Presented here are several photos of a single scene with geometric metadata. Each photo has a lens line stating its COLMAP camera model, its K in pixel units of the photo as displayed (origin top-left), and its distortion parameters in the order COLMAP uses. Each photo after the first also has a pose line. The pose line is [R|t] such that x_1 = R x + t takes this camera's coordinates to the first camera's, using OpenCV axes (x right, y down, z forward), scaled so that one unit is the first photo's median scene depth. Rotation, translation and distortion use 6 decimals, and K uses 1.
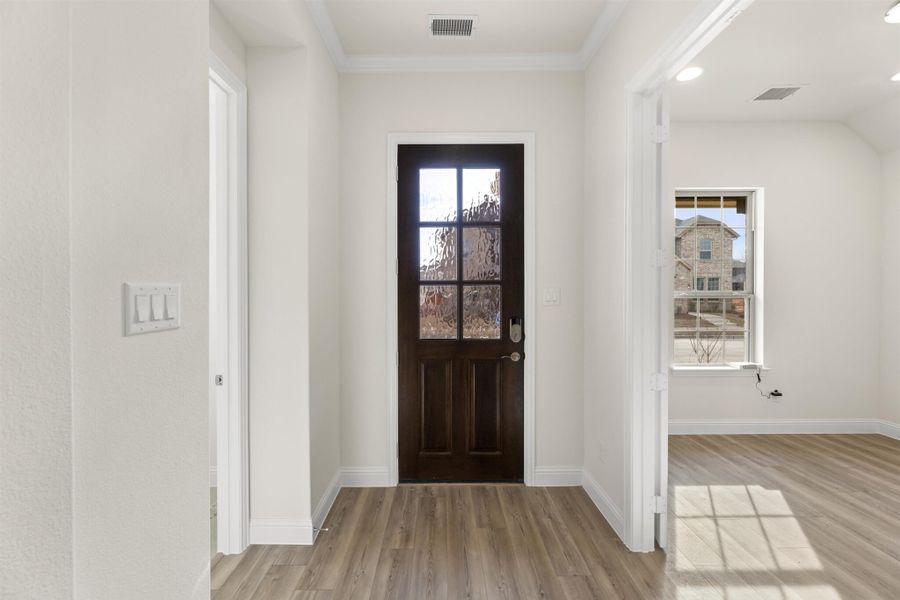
lens RADIAL K [[363.3, 0, 452.3], [0, 363.3, 305.6], [0, 0, 1]] dist [0.000063, 0.000521]
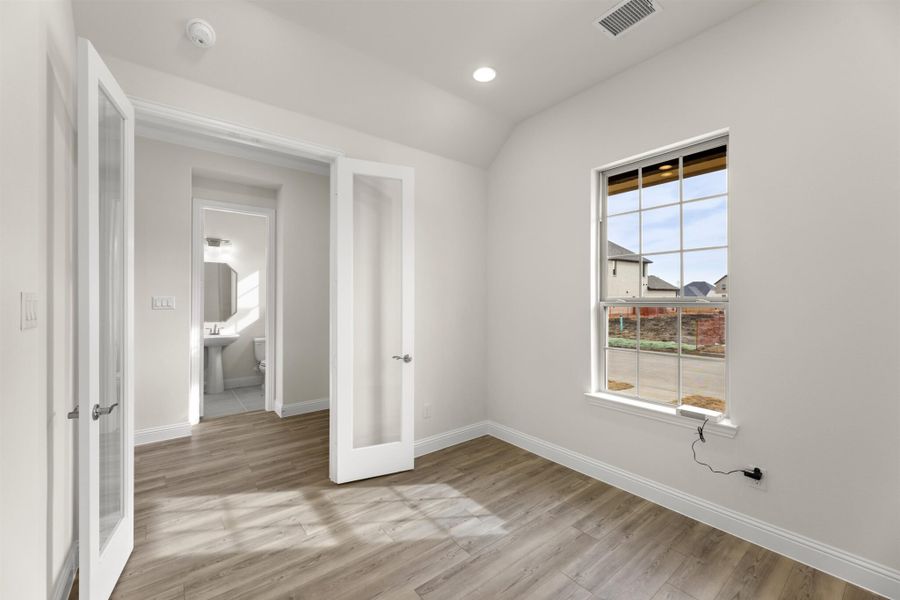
lens RADIAL K [[363.3, 0, 450.6], [0, 363.3, 302.3], [0, 0, 1]] dist [0.000063, 0.000521]
pose [[0.599153, -0.003706, -0.800626, 1.244946], [-0.013561, 0.999799, -0.014776, -0.019381], [0.800519, 0.019711, 0.598983, 0.301099]]
